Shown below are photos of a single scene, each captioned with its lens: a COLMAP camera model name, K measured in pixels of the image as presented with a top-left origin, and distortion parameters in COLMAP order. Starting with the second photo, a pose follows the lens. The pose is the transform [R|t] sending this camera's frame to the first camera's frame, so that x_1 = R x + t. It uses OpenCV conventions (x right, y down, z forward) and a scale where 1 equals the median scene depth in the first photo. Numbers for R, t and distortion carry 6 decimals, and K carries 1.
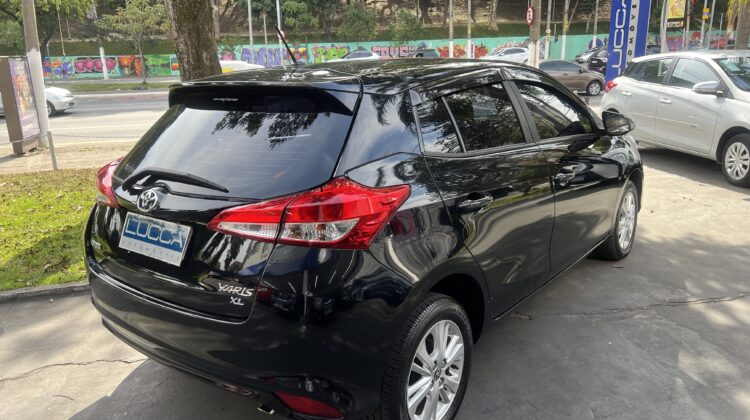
lens RADIAL K [[572.5, 0, 375.4], [0, 572.5, 198.7], [0, 0, 1]] dist [0.032197, -0.011958]
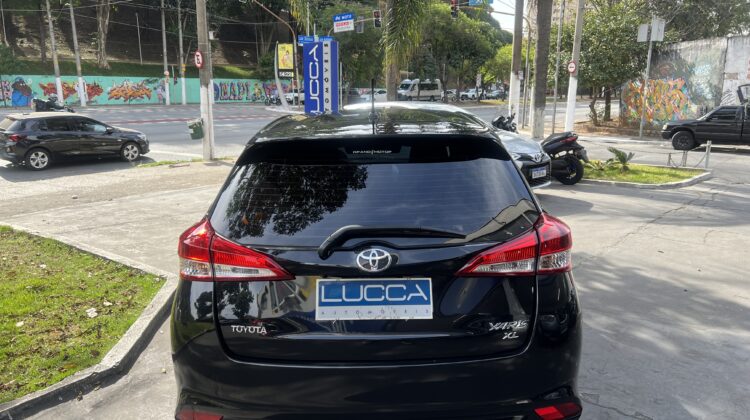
lens RADIAL K [[564.8, 0, 379.1], [0, 564.8, 211.9], [0, 0, 1]] dist [0.064399, -0.070256]
pose [[0.791485, -0.097165, 0.603415, -0.485733], [0.124422, 0.992223, -0.003429, -0.036688], [-0.598390, 0.077792, 0.797420, 0.124955]]
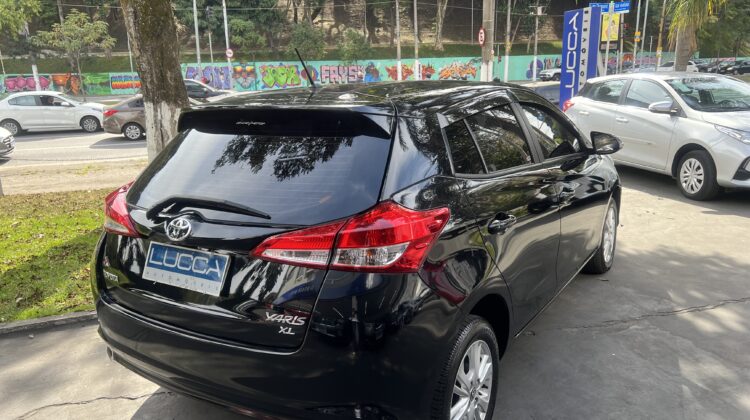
lens RADIAL K [[570.1, 0, 383.1], [0, 570.1, 208.0], [0, 0, 1]] dist [0.061293, -0.068597]
pose [[0.994560, -0.020670, 0.102090, -0.079268], [0.022267, 0.999646, -0.014532, -0.005381], [-0.101754, 0.016726, 0.994669, 0.005585]]
